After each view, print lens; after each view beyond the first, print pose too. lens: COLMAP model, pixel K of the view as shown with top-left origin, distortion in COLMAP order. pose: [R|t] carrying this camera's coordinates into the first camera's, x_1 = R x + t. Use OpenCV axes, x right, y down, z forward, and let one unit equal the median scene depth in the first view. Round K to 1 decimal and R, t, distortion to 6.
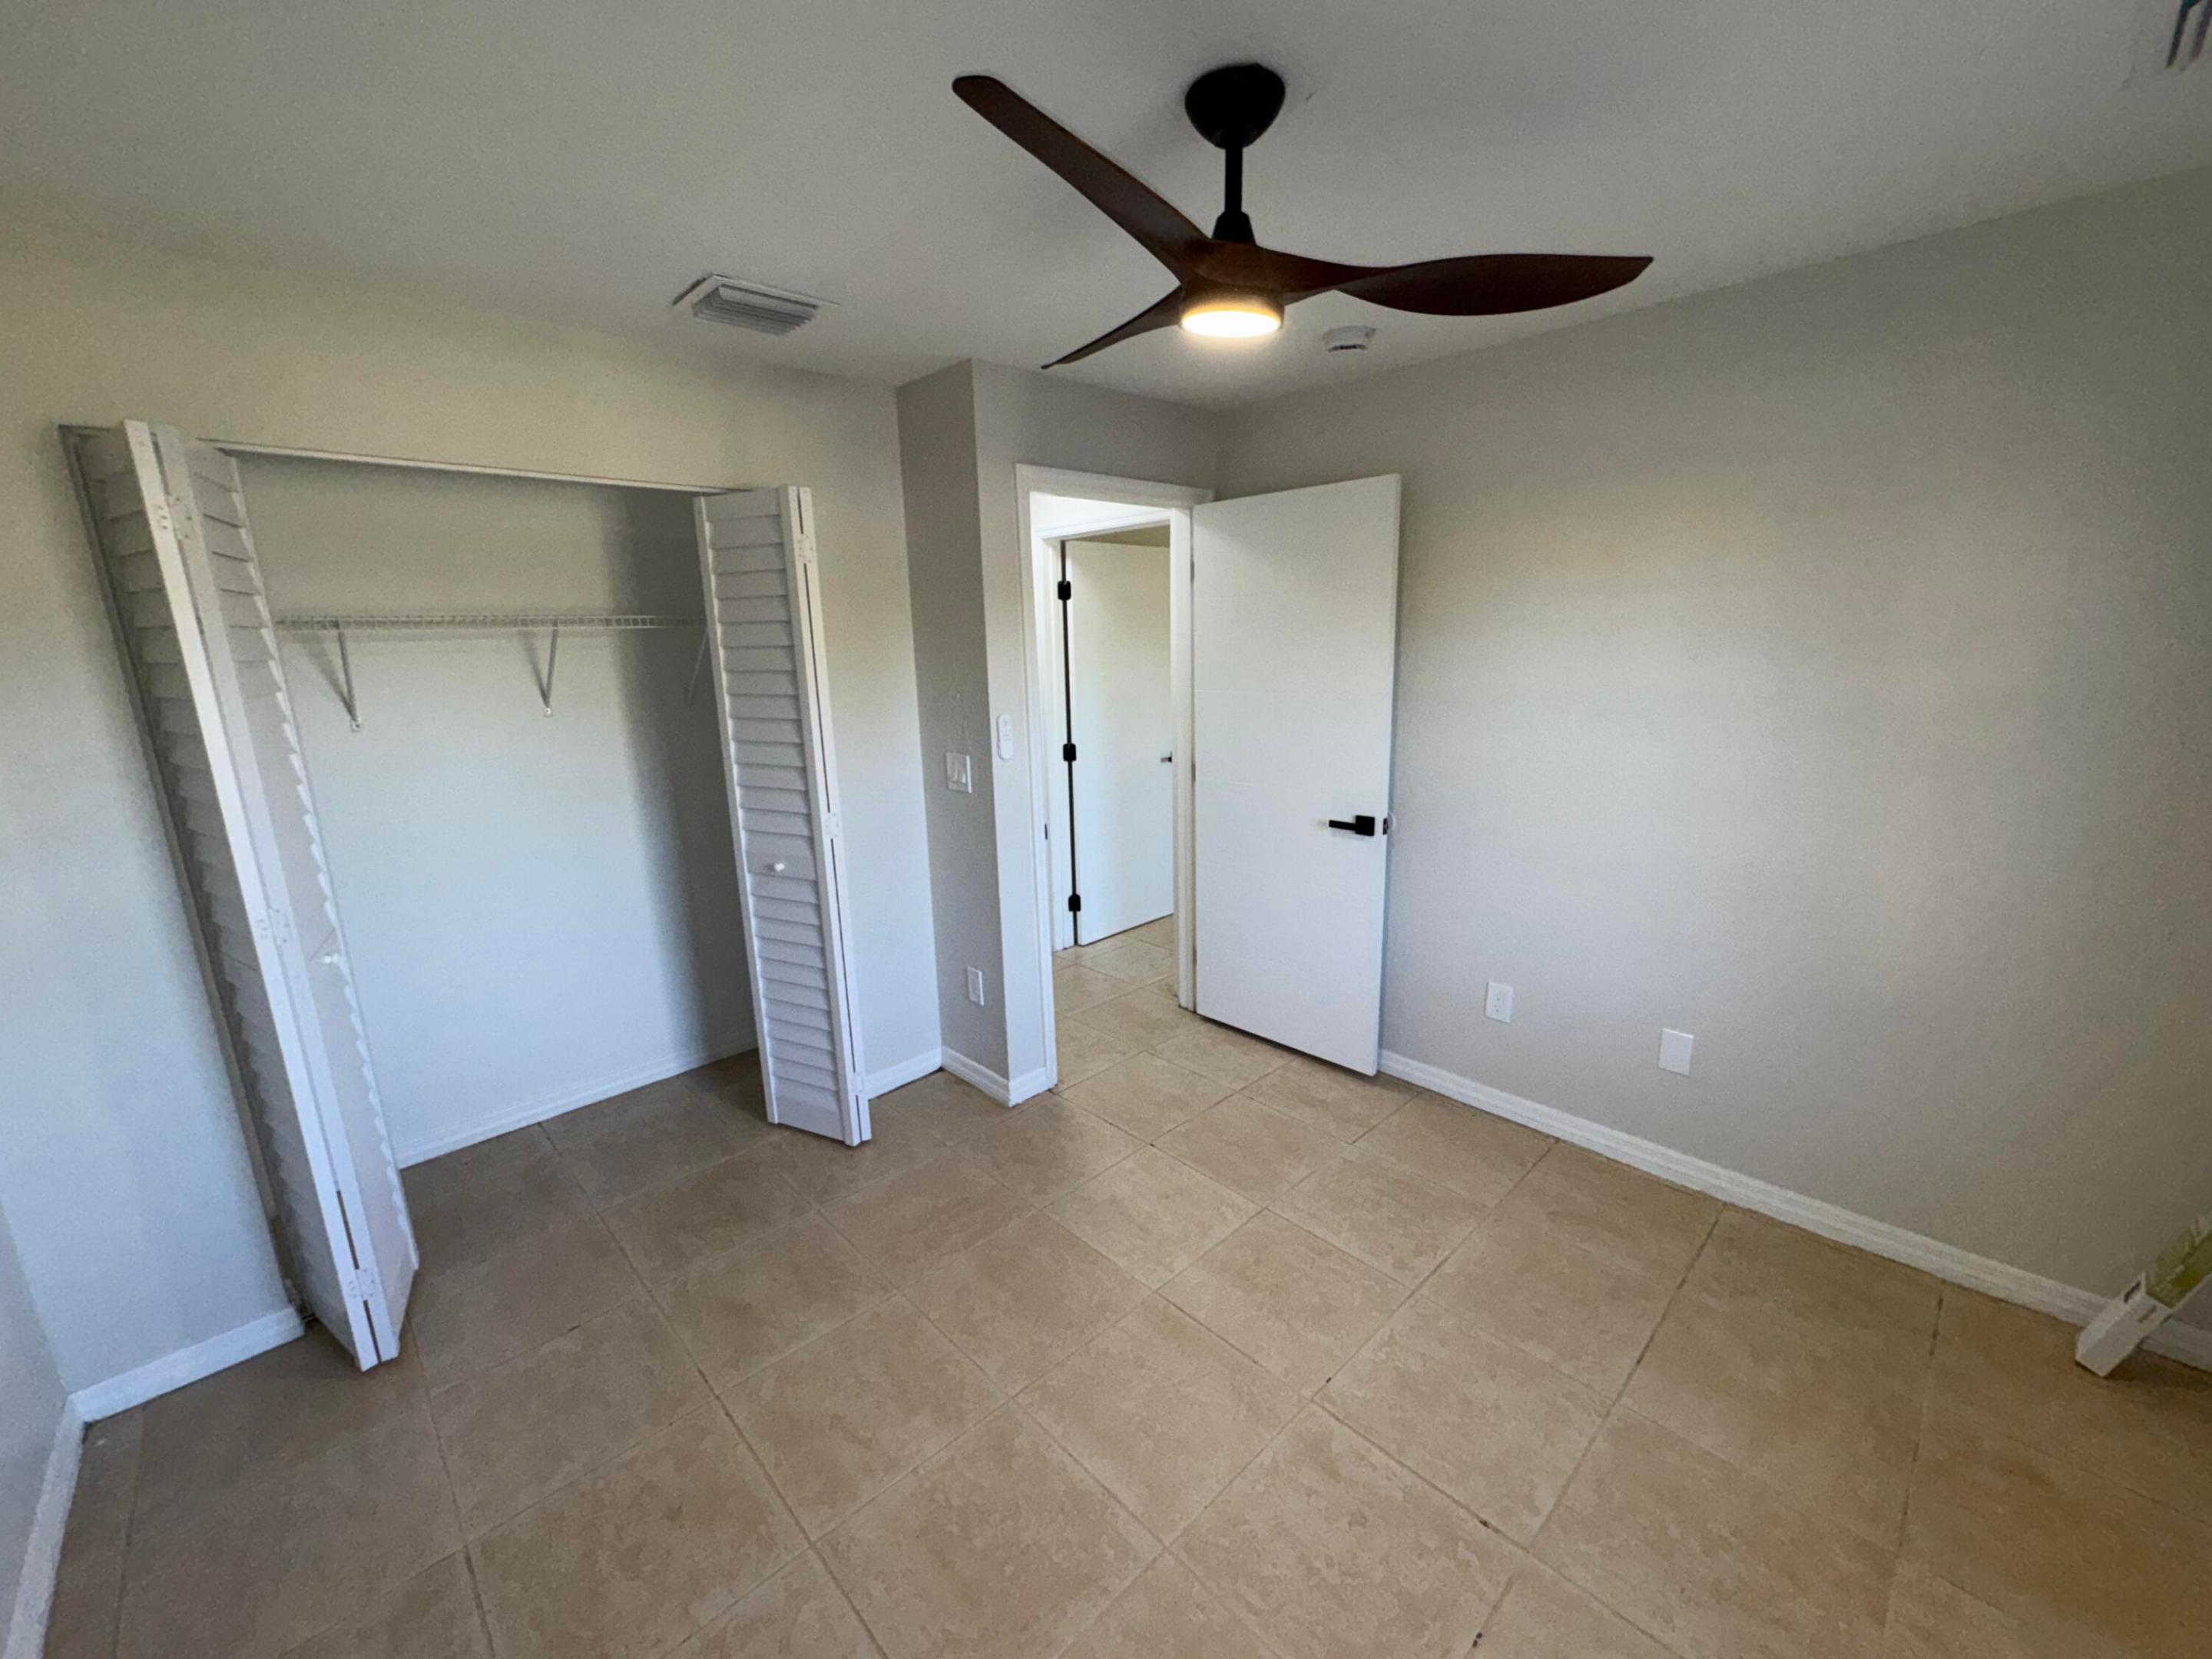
lens RADIAL K [[885.6, 0, 1106.0], [0, 885.6, 829.5], [0, 0, 1]] dist [-0.005590, 0.000617]
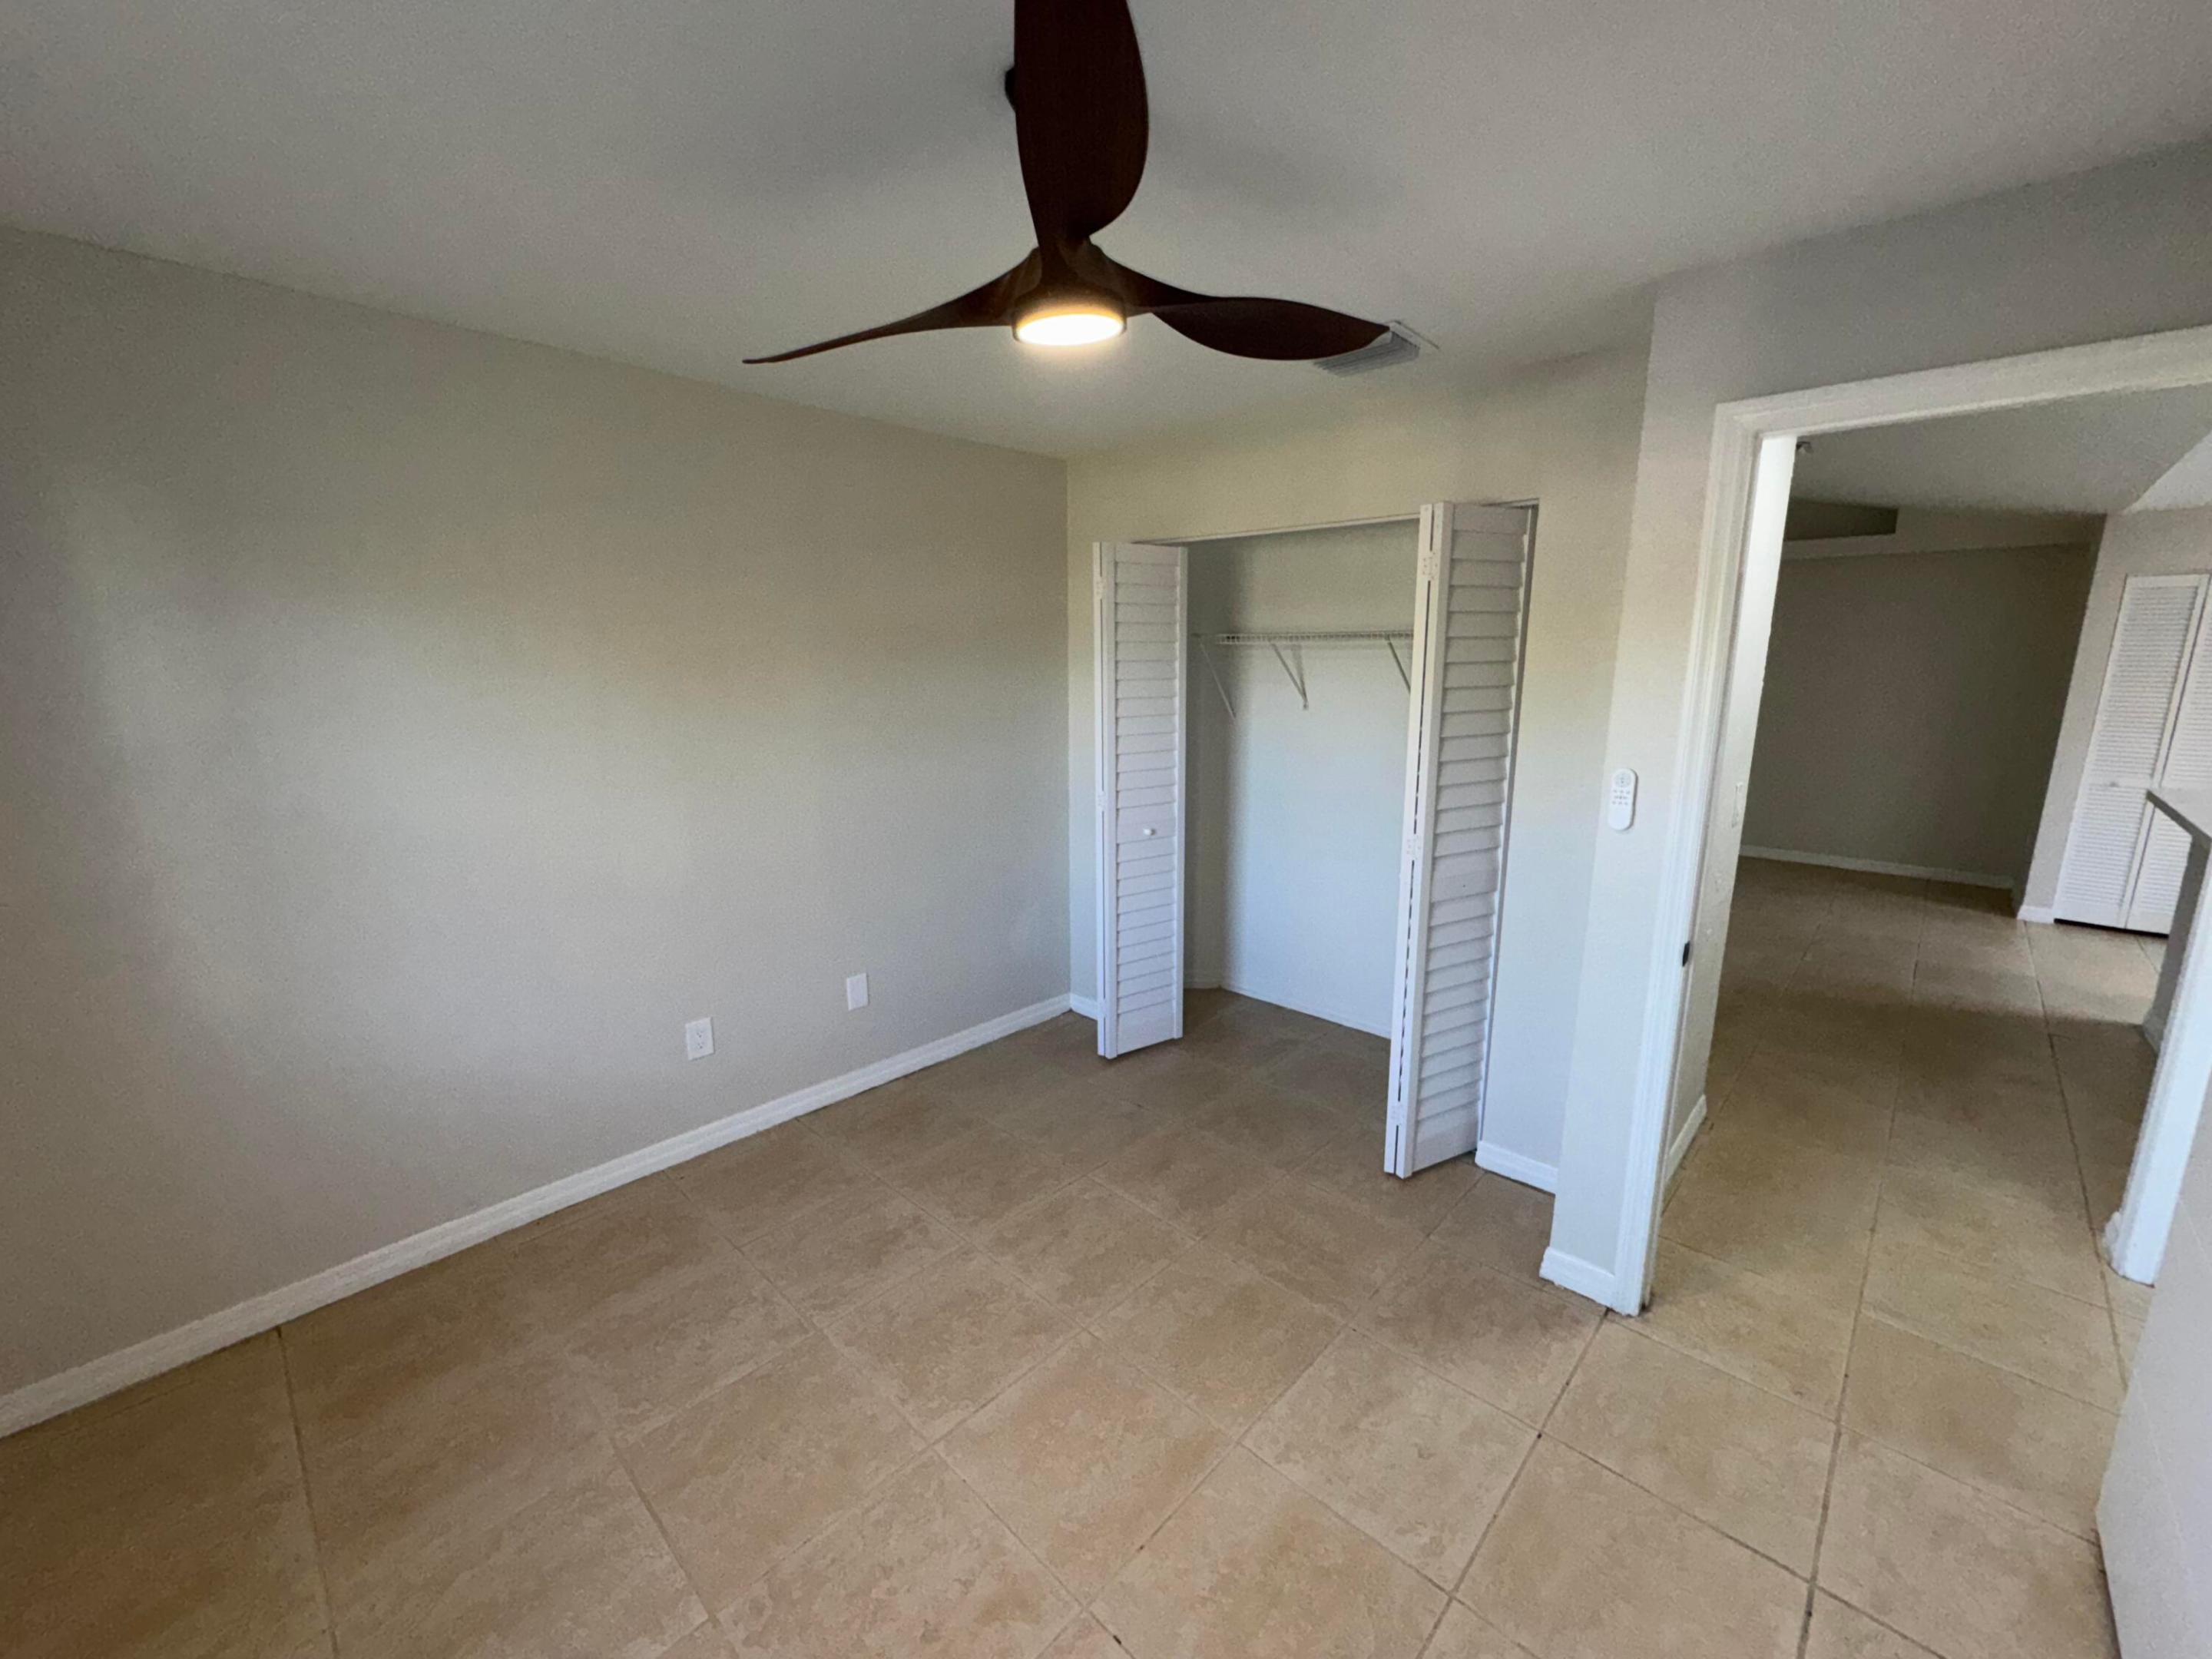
lens RADIAL K [[885.6, 0, 1106.0], [0, 885.6, 829.5], [0, 0, 1]] dist [-0.005590, 0.000617]
pose [[0.043264, 0.218311, -0.974920, 0.796610], [-0.214988, 0.955006, 0.204311, -0.191568], [0.975658, 0.200757, 0.088252, 0.737517]]
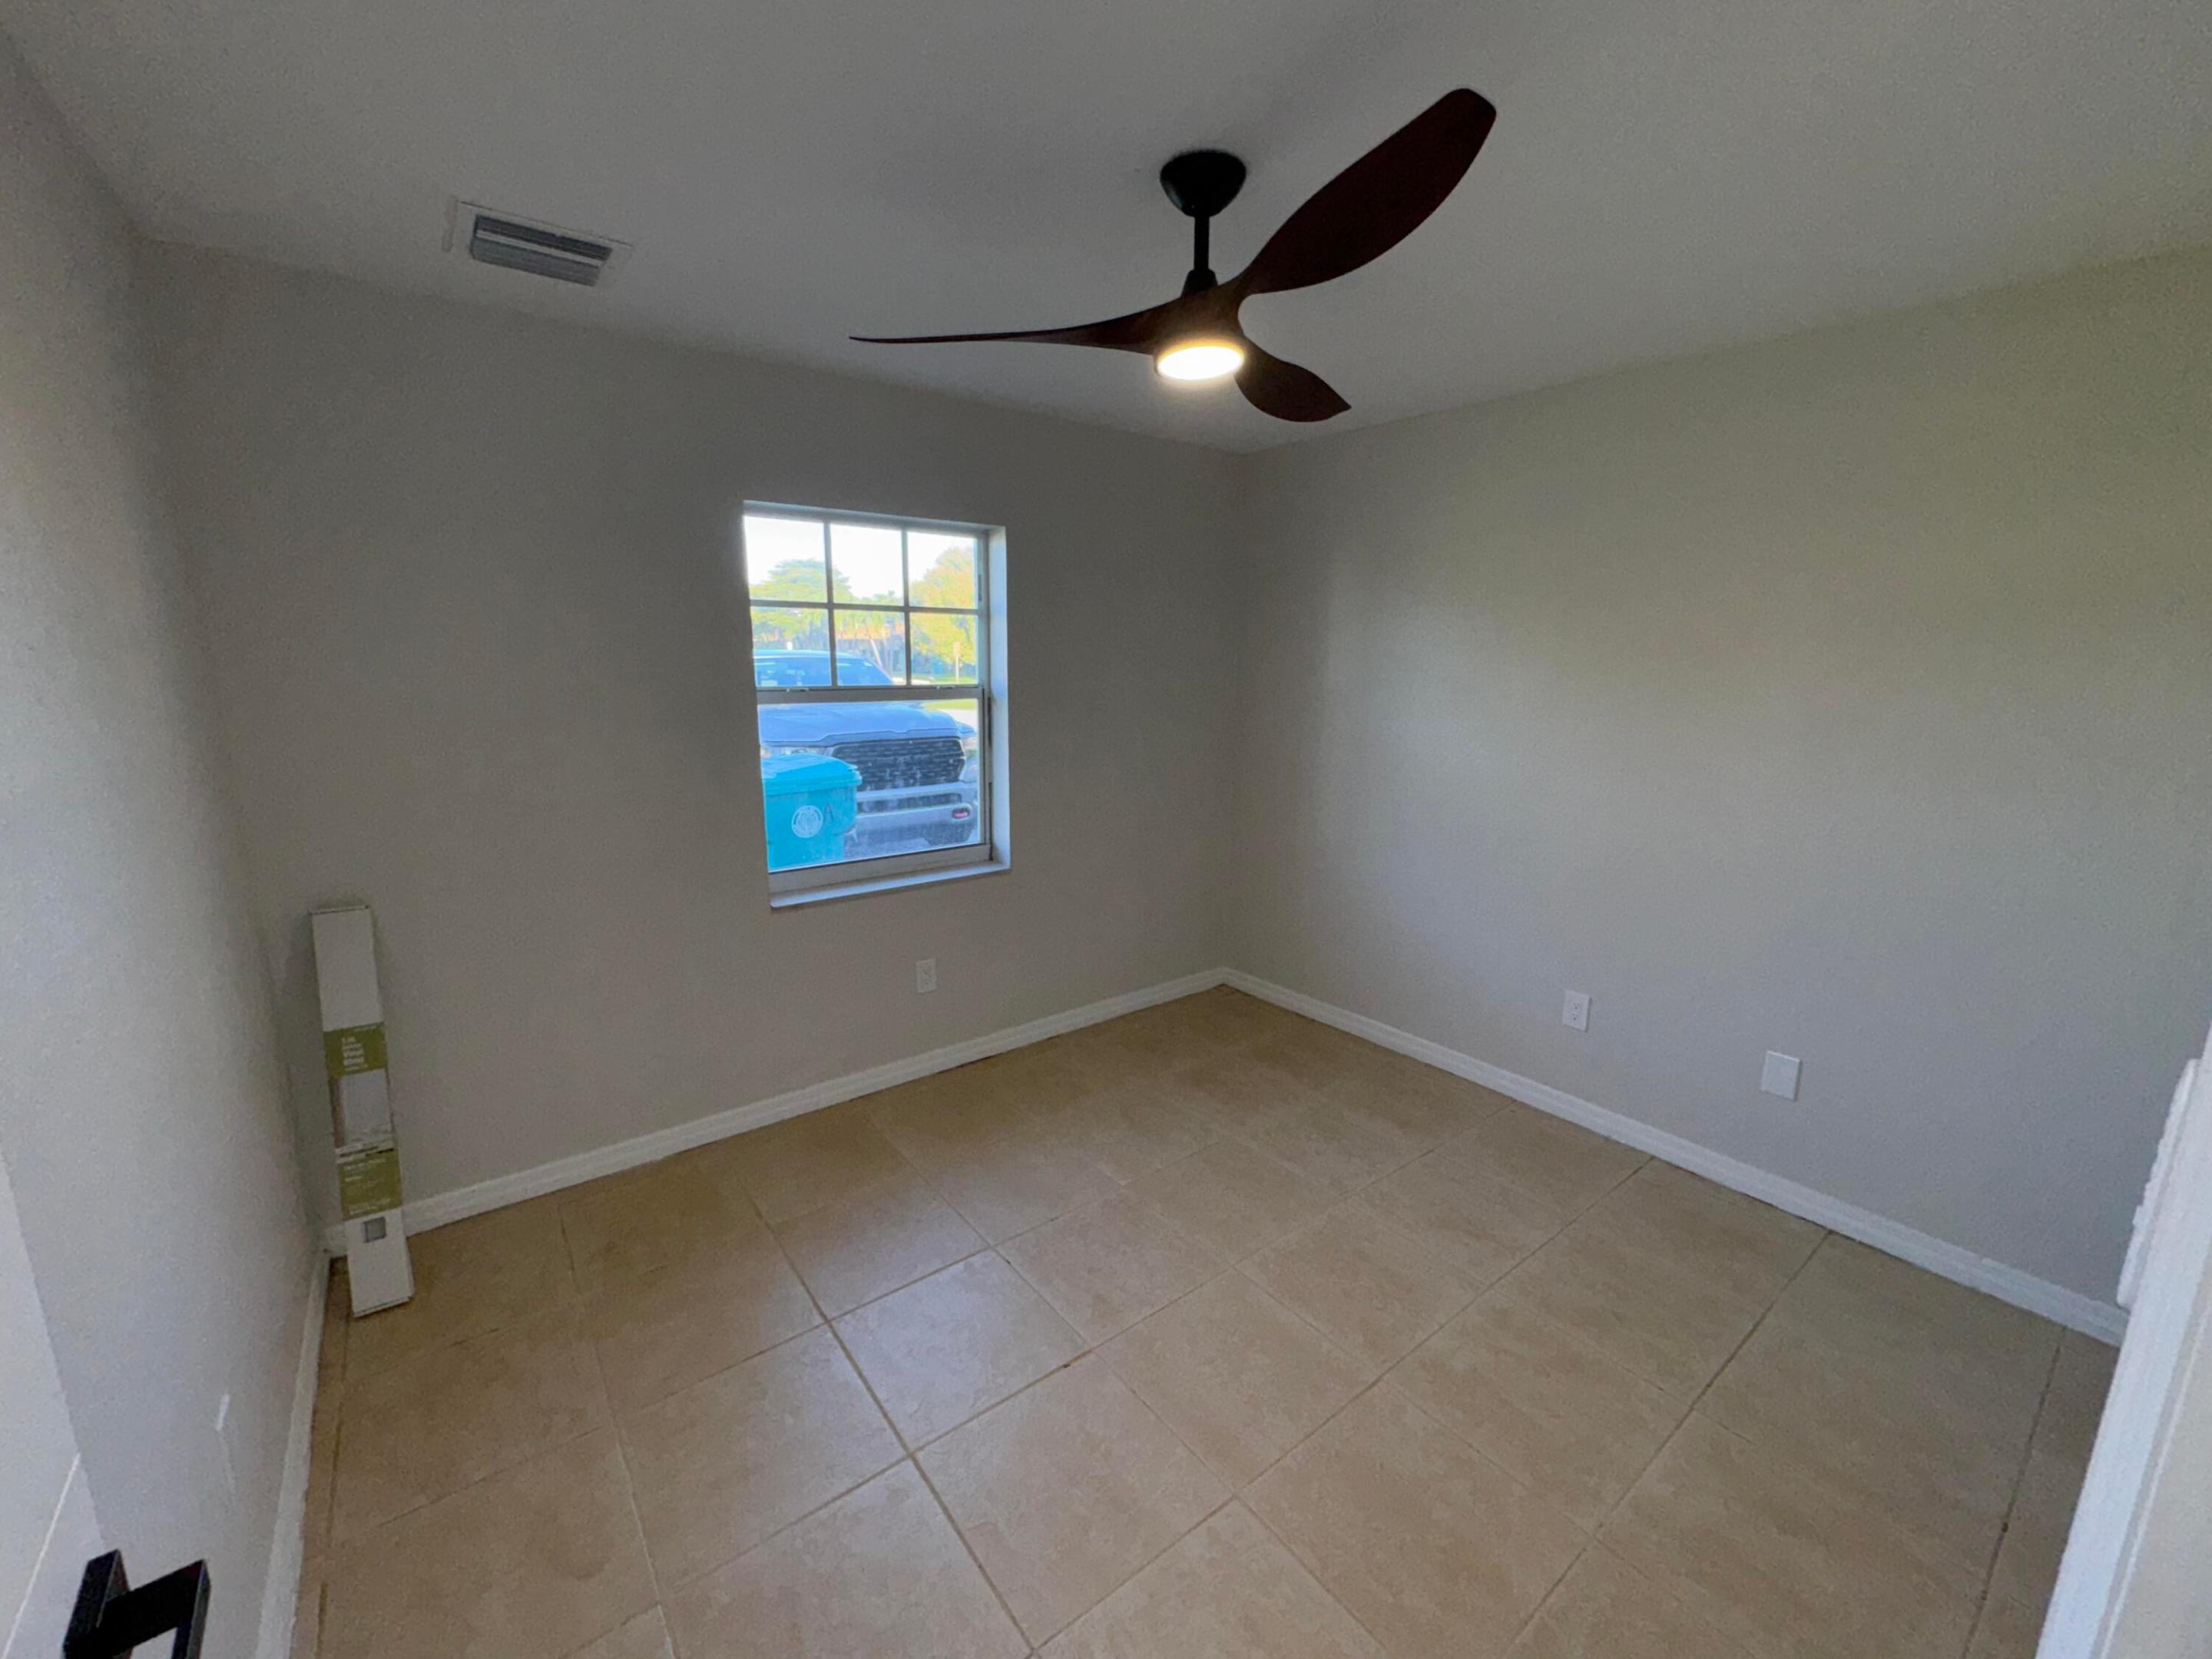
lens RADIAL K [[885.6, 0, 1106.0], [0, 885.6, 829.5], [0, 0, 1]] dist [-0.005590, 0.000617]
pose [[-0.994128, -0.005355, 0.108077, 0.094237], [0.038333, 0.916581, 0.398007, -0.335864], [-0.101193, 0.399813, -0.910994, 1.586011]]
